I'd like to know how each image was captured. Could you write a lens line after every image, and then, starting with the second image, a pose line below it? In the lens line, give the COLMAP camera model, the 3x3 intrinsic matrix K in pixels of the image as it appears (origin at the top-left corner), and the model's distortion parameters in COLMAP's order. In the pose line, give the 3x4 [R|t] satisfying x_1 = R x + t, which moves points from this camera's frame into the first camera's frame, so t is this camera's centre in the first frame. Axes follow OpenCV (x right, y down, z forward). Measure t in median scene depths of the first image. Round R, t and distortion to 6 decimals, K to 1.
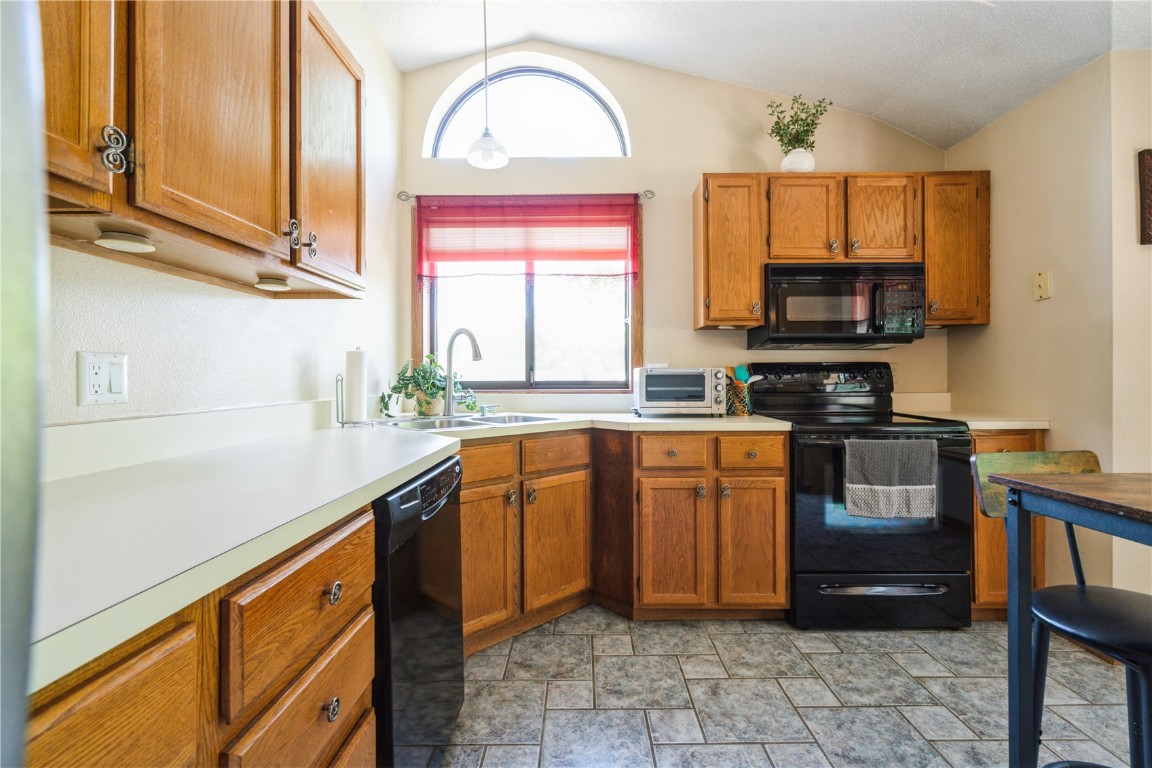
lens RADIAL K [[521.1, 0, 578.7], [0, 521.1, 374.5], [0, 0, 1]] dist [-0.005067, 0.002649]
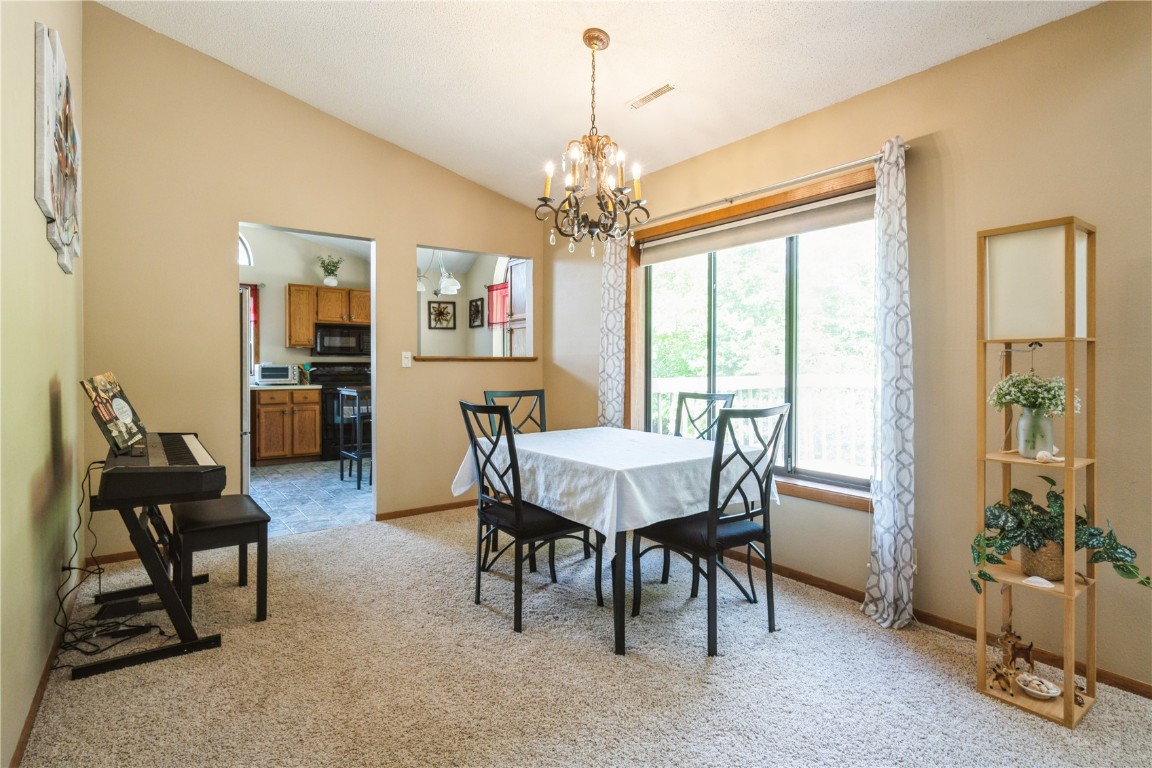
lens RADIAL K [[588.5, 0, 580.1], [0, 588.5, 374.4], [0, 0, 1]] dist [-0.005951, 0.003840]
pose [[0.805781, -0.005571, 0.592188, -0.296260], [-0.007728, 0.999772, 0.019921, -0.033775], [-0.592164, -0.020628, 0.805554, -2.085079]]
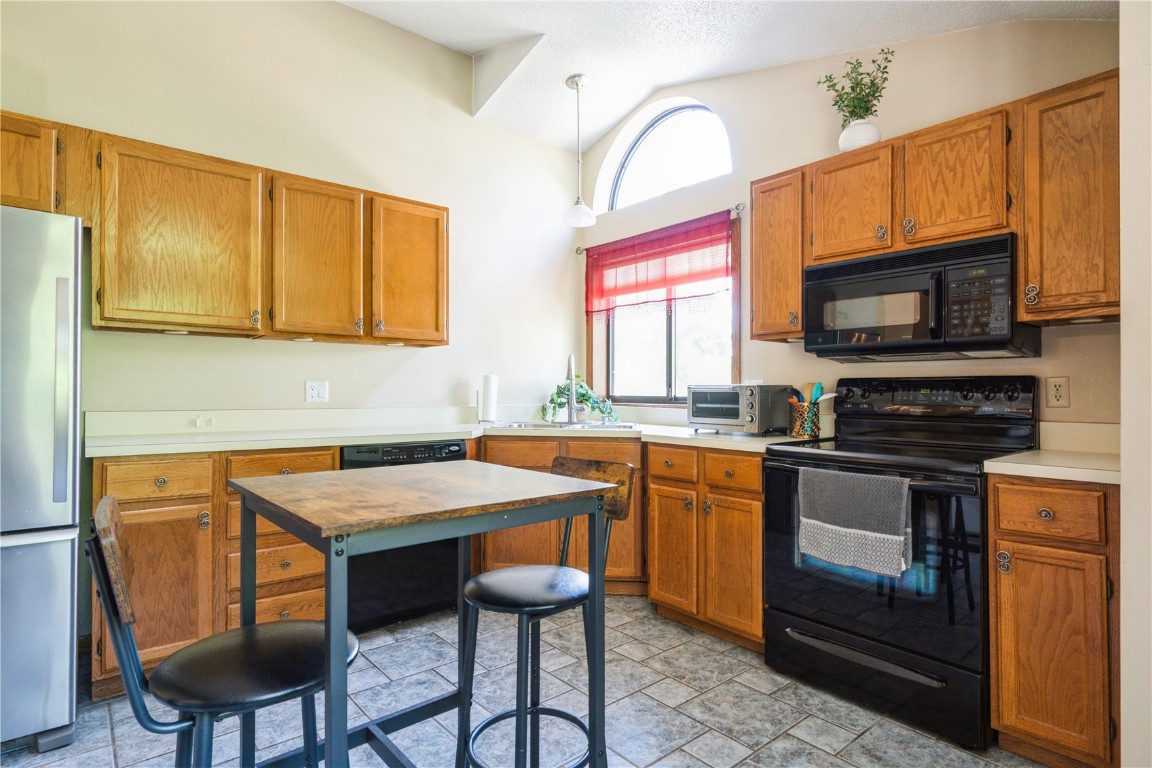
lens RADIAL K [[588.5, 0, 578.6], [0, 588.5, 392.2], [0, 0, 1]] dist [-0.005951, 0.003840]
pose [[0.655541, 0.007727, -0.755120, 0.895869], [-0.004116, 0.999969, 0.006659, -0.005719], [0.755148, -0.001258, 0.655553, 0.054502]]
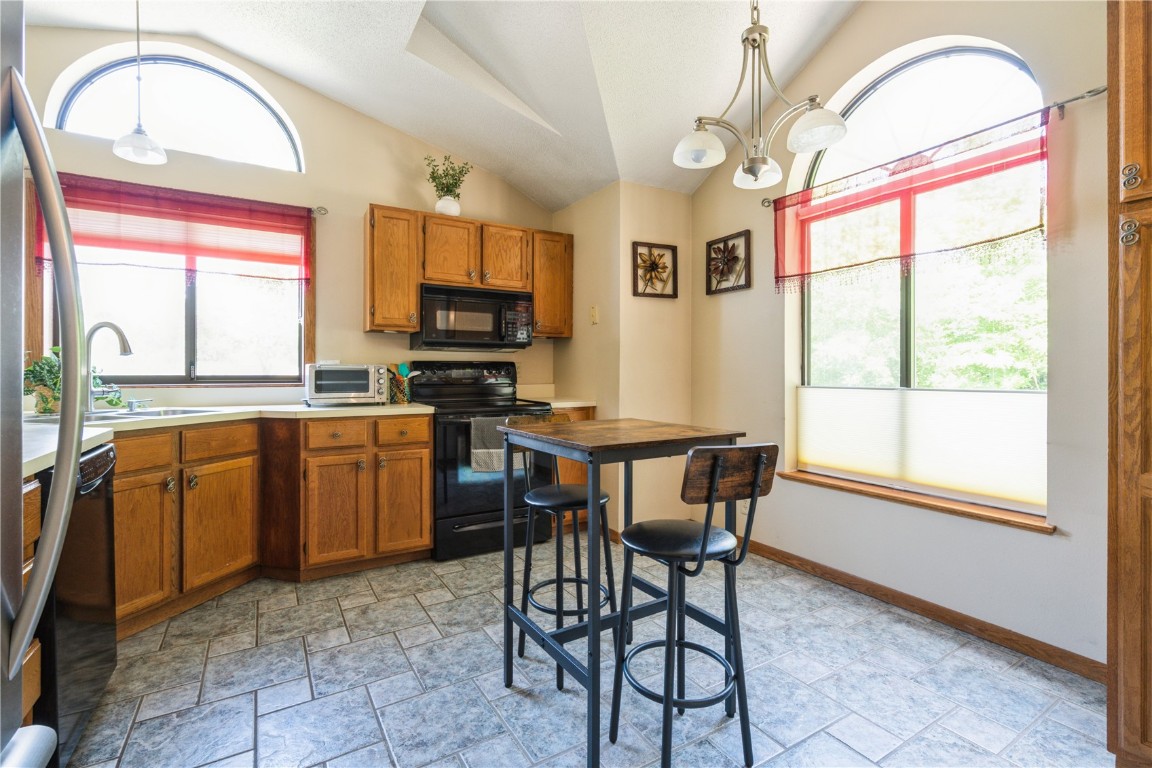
lens RADIAL K [[521.1, 0, 577.0], [0, 521.1, 370.4], [0, 0, 1]] dist [-0.005067, 0.002649]
pose [[0.852717, 0.005400, 0.522346, 0.021824], [-0.007171, 0.999973, 0.001369, -0.004881], [-0.522324, -0.004913, 0.852733, -0.294366]]
